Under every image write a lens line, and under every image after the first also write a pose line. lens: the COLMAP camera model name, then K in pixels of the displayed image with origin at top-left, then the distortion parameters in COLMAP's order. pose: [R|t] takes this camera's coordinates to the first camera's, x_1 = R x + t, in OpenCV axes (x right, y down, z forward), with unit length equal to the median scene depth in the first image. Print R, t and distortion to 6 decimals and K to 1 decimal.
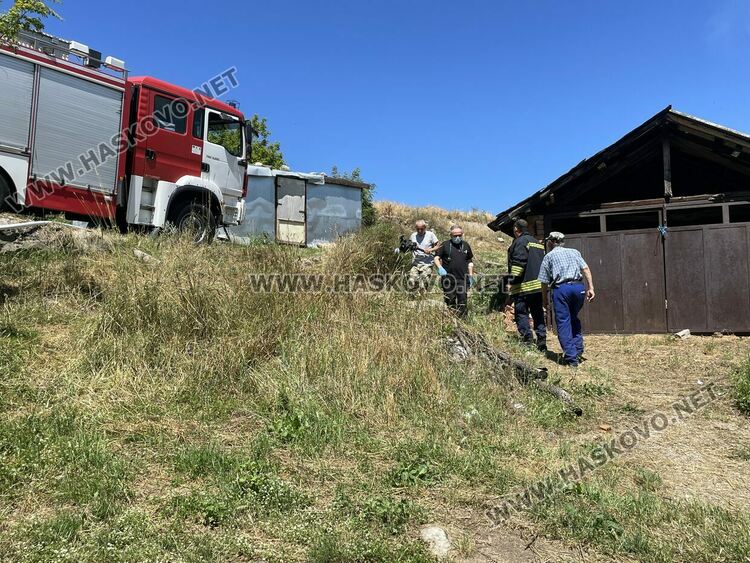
lens RADIAL K [[665.0, 0, 357.5], [0, 665.0, 281.2], [0, 0, 1]] dist [0.117059, -0.164958]
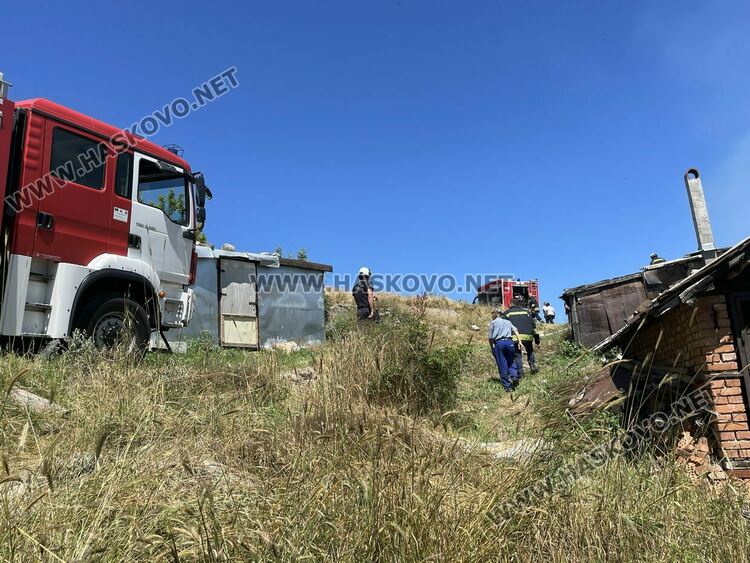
lens RADIAL K [[665.0, 0, 357.5], [0, 665.0, 281.2], [0, 0, 1]] dist [0.117059, -0.164958]
pose [[0.988410, -0.032783, 0.148228, -0.112761], [0.051924, 0.990521, -0.127168, -0.038536], [-0.142654, 0.133391, 0.980743, 0.342520]]
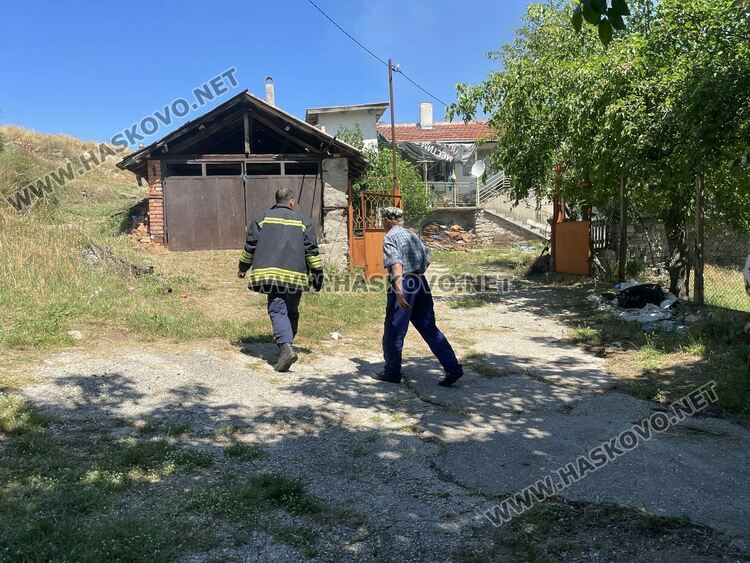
lens RADIAL K [[665.0, 0, 357.5], [0, 665.0, 281.2], [0, 0, 1]] dist [0.117059, -0.164958]
pose [[0.869514, -0.028861, 0.493065, -0.034079], [-0.020772, 0.995271, 0.094887, 0.003479], [-0.493472, -0.092748, 0.864802, -0.274779]]
